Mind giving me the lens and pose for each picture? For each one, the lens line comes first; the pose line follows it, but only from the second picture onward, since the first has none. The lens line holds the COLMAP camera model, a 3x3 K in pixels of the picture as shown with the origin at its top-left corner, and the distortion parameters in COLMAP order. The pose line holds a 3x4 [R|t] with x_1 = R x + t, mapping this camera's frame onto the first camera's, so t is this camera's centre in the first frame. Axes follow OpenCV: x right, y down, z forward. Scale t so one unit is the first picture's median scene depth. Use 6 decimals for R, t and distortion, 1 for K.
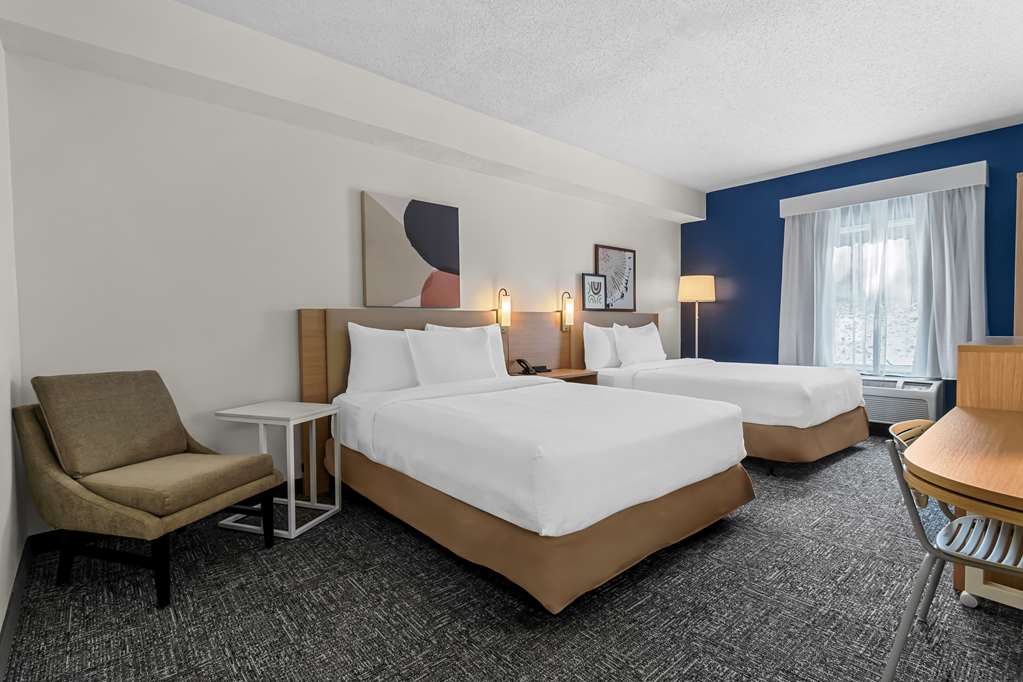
lens RADIAL K [[469.0, 0, 516.3], [0, 469.0, 343.0], [0, 0, 1]] dist [-0.028501, 0.000081]
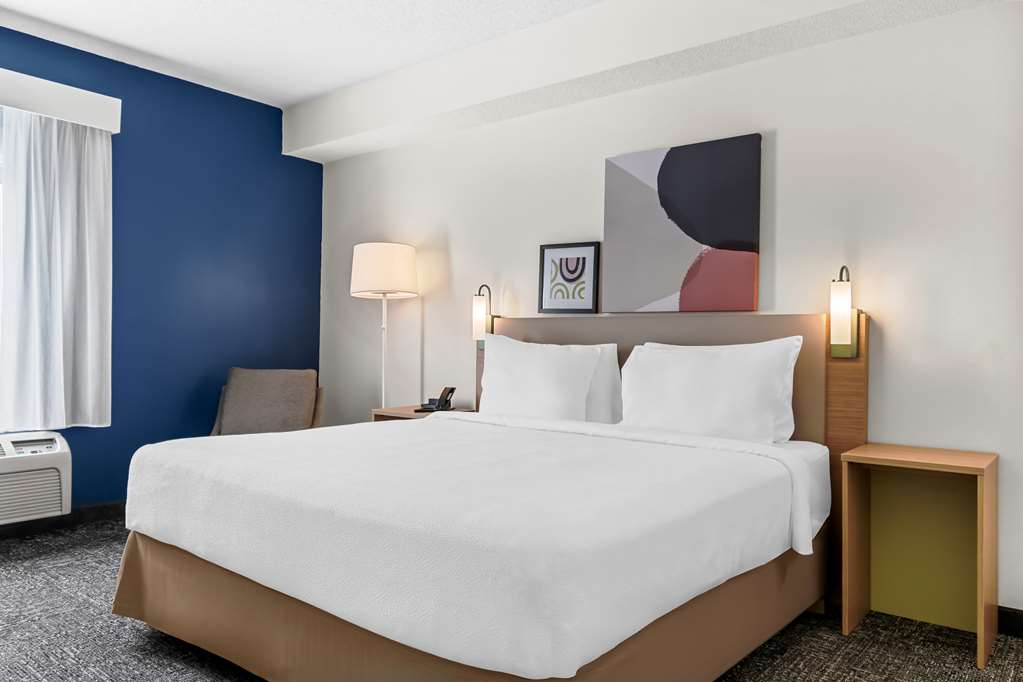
lens RADIAL K [[711.1, 0, 508.2], [0, 711.1, 333.2], [0, 0, 1]] dist [0.008421, 0.000232]
pose [[0.182731, 0.000434, -0.983163, 0.881804], [-0.048244, 0.998799, -0.008526, -0.035216], [0.981979, 0.048990, 0.182532, 0.755620]]
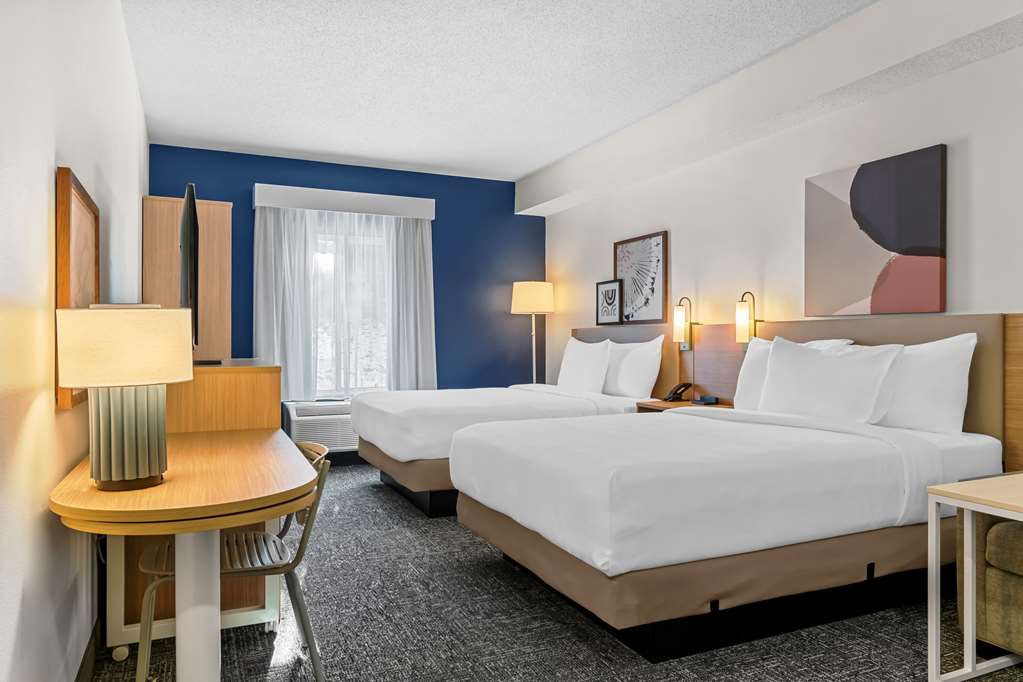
lens RADIAL K [[666.3, 0, 516.6], [0, 666.3, 340.3], [0, 0, 1]] dist [0.013525, -0.007408]
pose [[-0.254356, 0.004498, -0.967100, 1.111316], [-0.033216, 0.999359, 0.013384, -0.043173], [0.966540, 0.035527, -0.254043, 0.943764]]
